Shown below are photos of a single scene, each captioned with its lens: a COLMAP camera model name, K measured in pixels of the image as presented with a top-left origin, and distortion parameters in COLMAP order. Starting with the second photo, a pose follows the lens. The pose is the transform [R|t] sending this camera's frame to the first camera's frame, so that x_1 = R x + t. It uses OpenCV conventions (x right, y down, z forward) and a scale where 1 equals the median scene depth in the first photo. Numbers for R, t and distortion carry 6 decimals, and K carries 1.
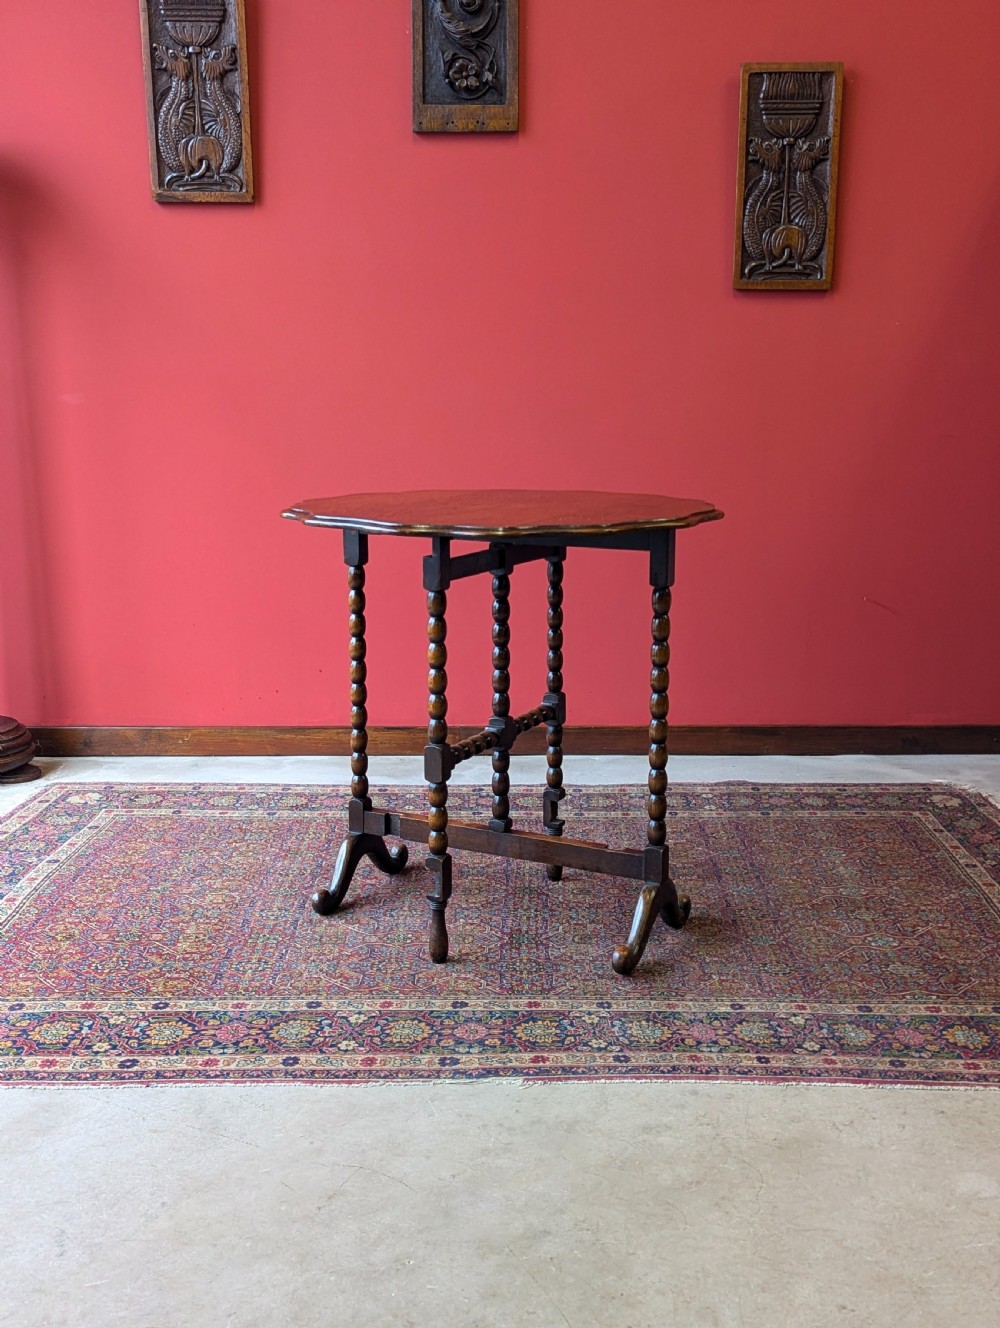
lens RADIAL K [[1285.6, 0, 513.1], [0, 1285.6, 636.2], [0, 0, 1]] dist [0.027850, 0.000000]
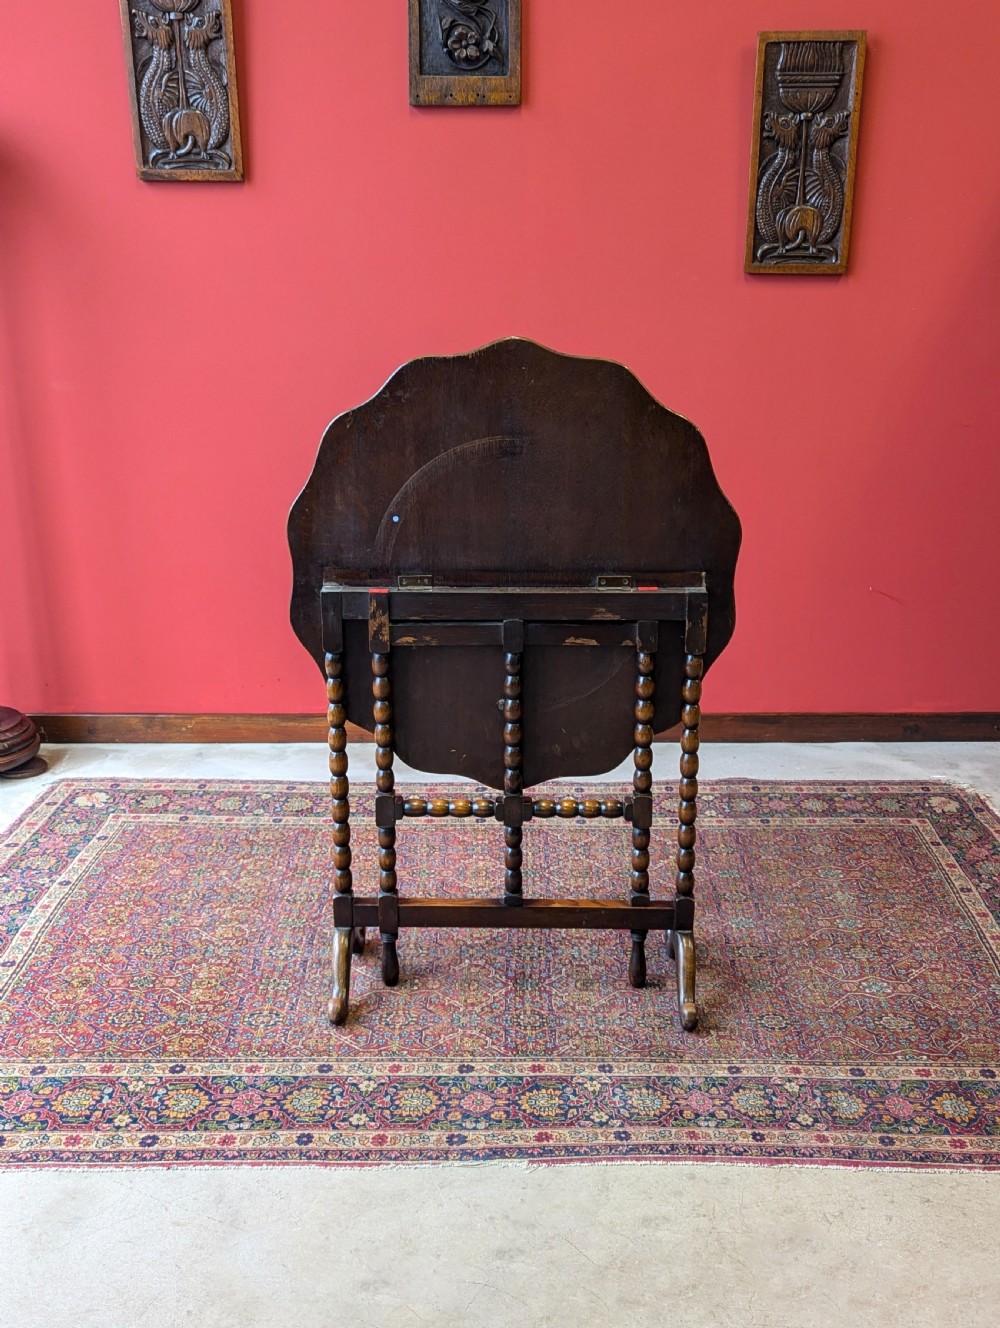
lens RADIAL K [[1285.6, 0, 513.6], [0, 1285.6, 669.9], [0, 0, 1]] dist [0.027850, 0.000000]
pose [[1.000000, -0.000877, 0.000082, -0.003088], [0.000859, 0.992008, 0.126175, -0.161840], [-0.000192, -0.126175, 0.992008, 0.012713]]
